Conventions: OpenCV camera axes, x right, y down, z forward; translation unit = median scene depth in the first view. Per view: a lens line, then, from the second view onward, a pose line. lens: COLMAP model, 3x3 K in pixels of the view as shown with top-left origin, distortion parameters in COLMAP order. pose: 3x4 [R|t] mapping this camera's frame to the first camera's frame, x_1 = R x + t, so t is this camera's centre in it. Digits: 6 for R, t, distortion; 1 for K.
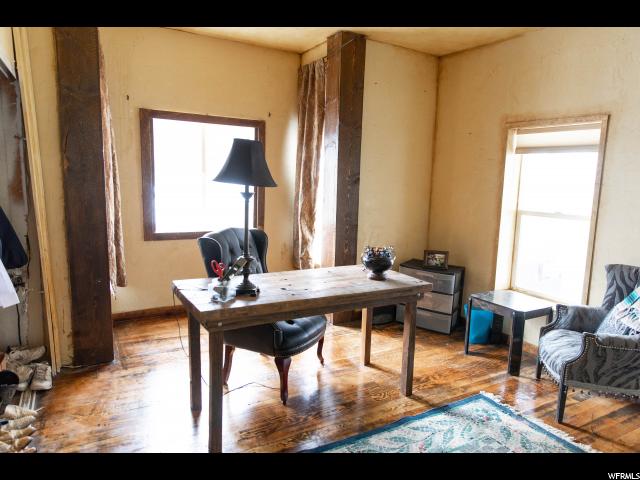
lens RADIAL K [[425.1, 0, 320.4], [0, 425.1, 238.8], [0, 0, 1]] dist [0.012777, -0.005195]
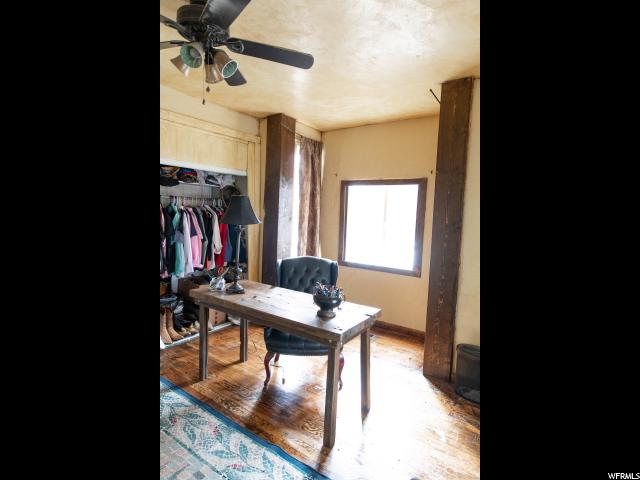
lens RADIAL K [[318.1, 0, 318.7], [0, 318.1, 240.9], [0, 0, 1]] dist [0.004868, 0.000300]
pose [[0.427963, 0.057115, -0.901990, 0.602536], [-0.161544, 0.986764, -0.014164, -0.055021], [0.889242, 0.151772, 0.431525, 0.443586]]
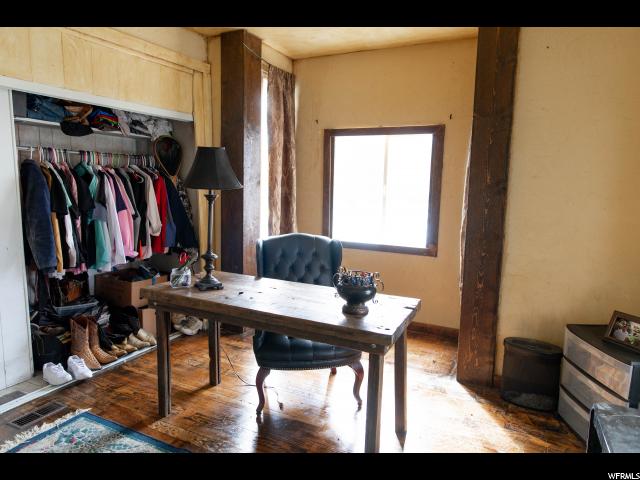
lens RADIAL K [[425.1, 0, 318.5], [0, 425.1, 238.6], [0, 0, 1]] dist [0.012777, -0.005195]
pose [[0.563750, 0.086188, -0.821436, 0.520559], [-0.128414, 0.991593, 0.015912, -0.030404], [0.815902, 0.096513, 0.570079, 0.357431]]
